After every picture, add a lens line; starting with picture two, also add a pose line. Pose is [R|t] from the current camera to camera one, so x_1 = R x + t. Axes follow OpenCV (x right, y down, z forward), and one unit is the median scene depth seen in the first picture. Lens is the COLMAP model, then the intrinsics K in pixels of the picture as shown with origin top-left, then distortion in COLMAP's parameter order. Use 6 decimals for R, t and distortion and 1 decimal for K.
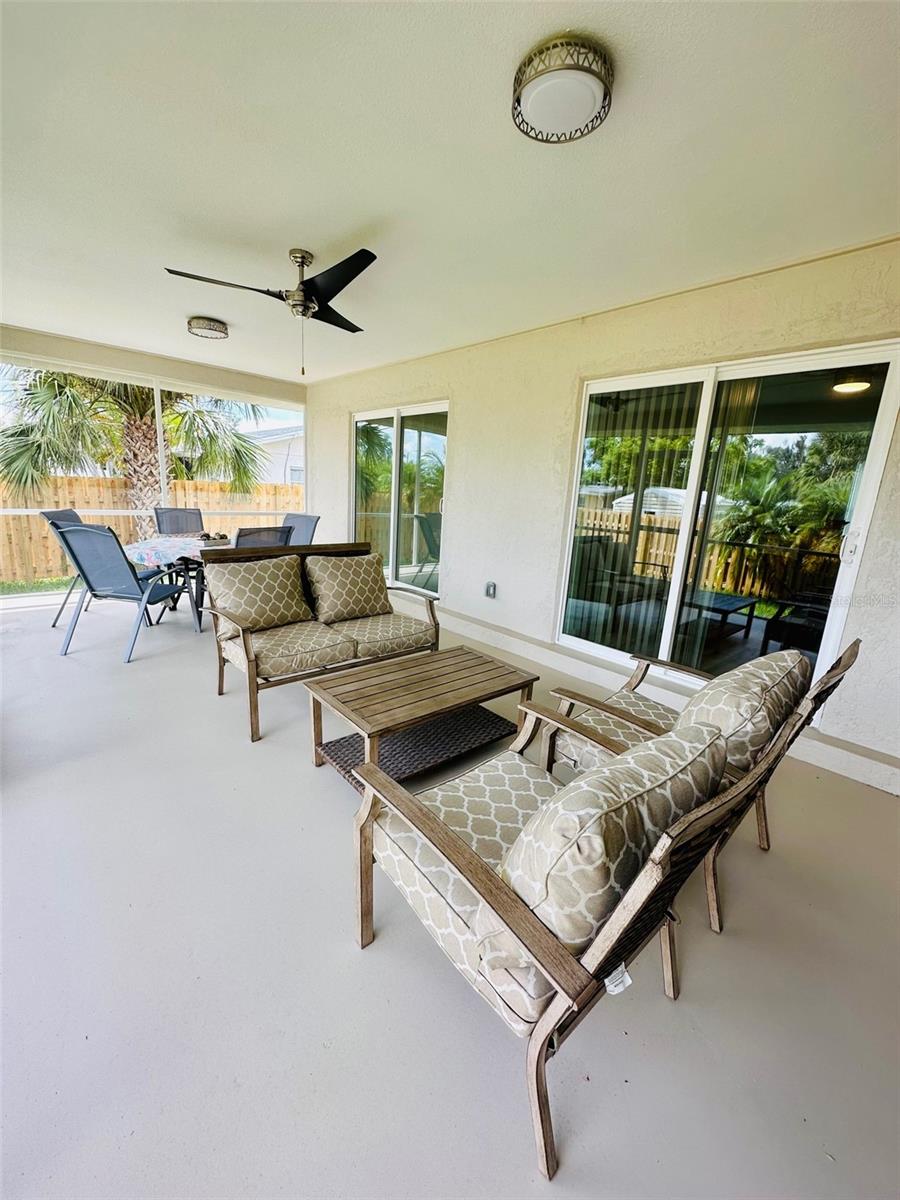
lens RADIAL K [[478.1, 0, 457.0], [0, 478.1, 603.1], [0, 0, 1]] dist [-0.003160, 0.000267]
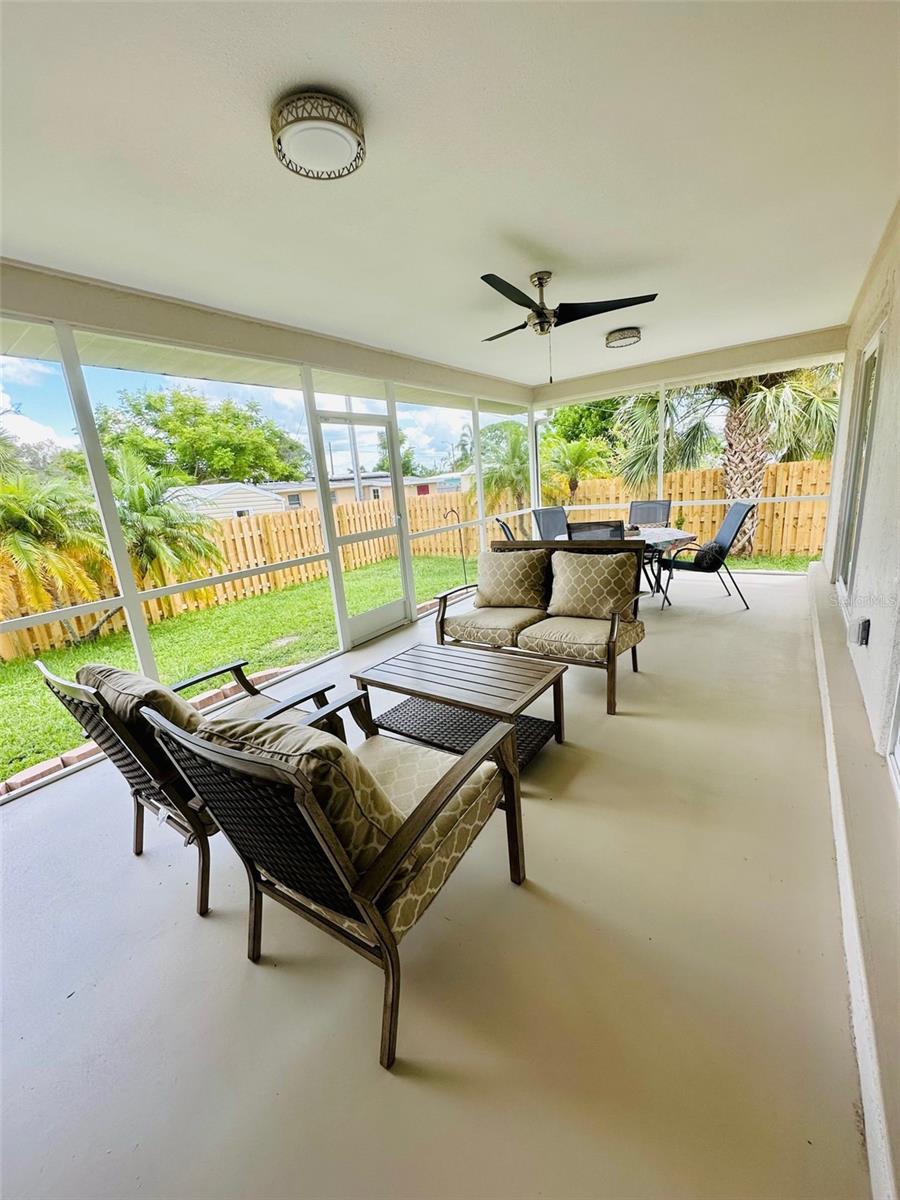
lens RADIAL K [[478.1, 0, 455.7], [0, 478.1, 599.7], [0, 0, 1]] dist [-0.003160, 0.000267]
pose [[0.238052, 0.156468, -0.958566, 0.548486], [-0.126048, 0.983569, 0.129247, -0.080166], [0.963039, 0.090058, 0.253863, 0.414282]]
